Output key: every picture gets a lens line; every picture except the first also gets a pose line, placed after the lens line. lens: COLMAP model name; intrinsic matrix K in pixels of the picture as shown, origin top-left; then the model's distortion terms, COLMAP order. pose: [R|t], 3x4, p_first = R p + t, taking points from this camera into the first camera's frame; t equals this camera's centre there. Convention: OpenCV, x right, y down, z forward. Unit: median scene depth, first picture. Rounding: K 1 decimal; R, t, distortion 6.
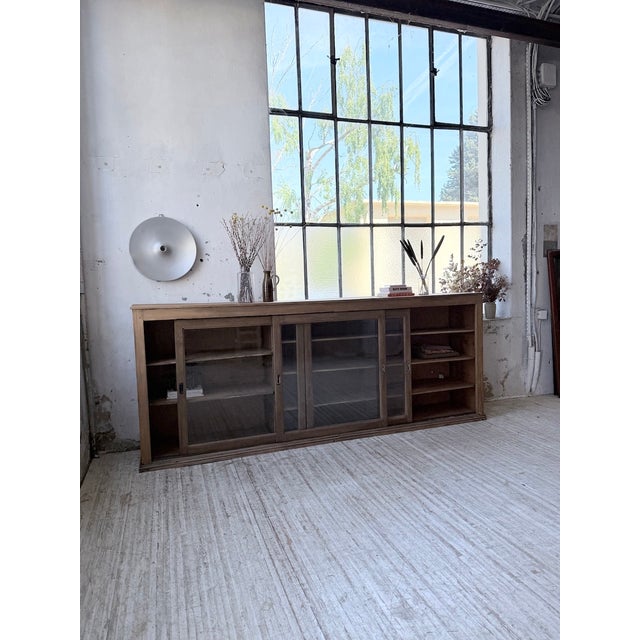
lens RADIAL K [[452.6, 0, 319.1], [0, 452.6, 318.4], [0, 0, 1]] dist [0.040970, -0.062808]
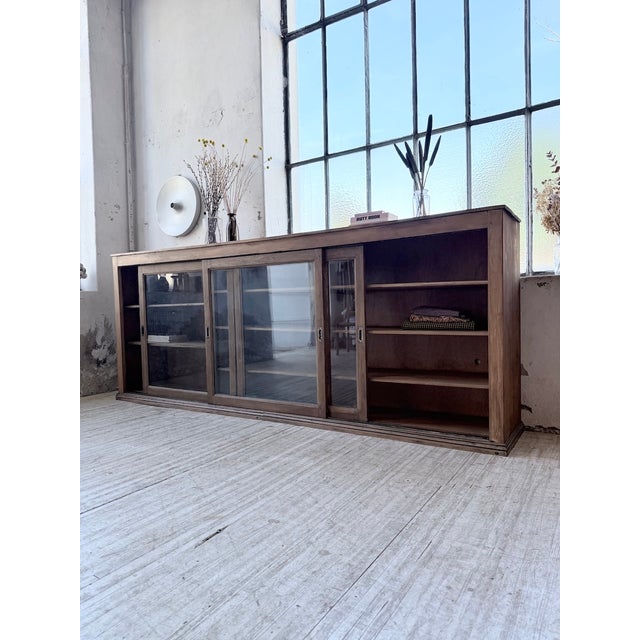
lens RADIAL K [[452.6, 0, 320.1], [0, 452.6, 322.0], [0, 0, 1]] dist [0.040970, -0.062808]
pose [[0.629830, 0.043150, -0.775534, 0.745232], [-0.054684, 0.998442, 0.011143, 0.093760], [0.774806, 0.035391, 0.631208, 0.611644]]
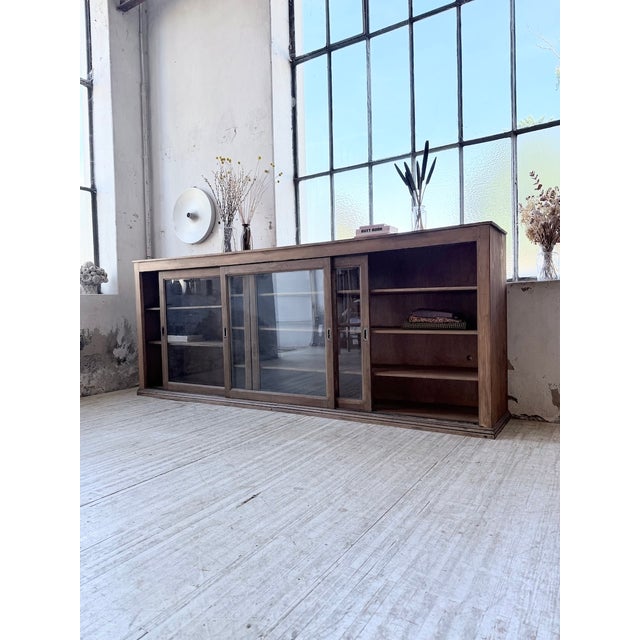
lens RADIAL K [[452.6, 0, 321.7], [0, 452.6, 320.6], [0, 0, 1]] dist [0.040970, -0.062808]
pose [[0.638230, 0.038657, -0.768874, 0.800446], [-0.052604, 0.998594, 0.006541, 0.093389], [0.768046, 0.036271, 0.639366, 0.537165]]
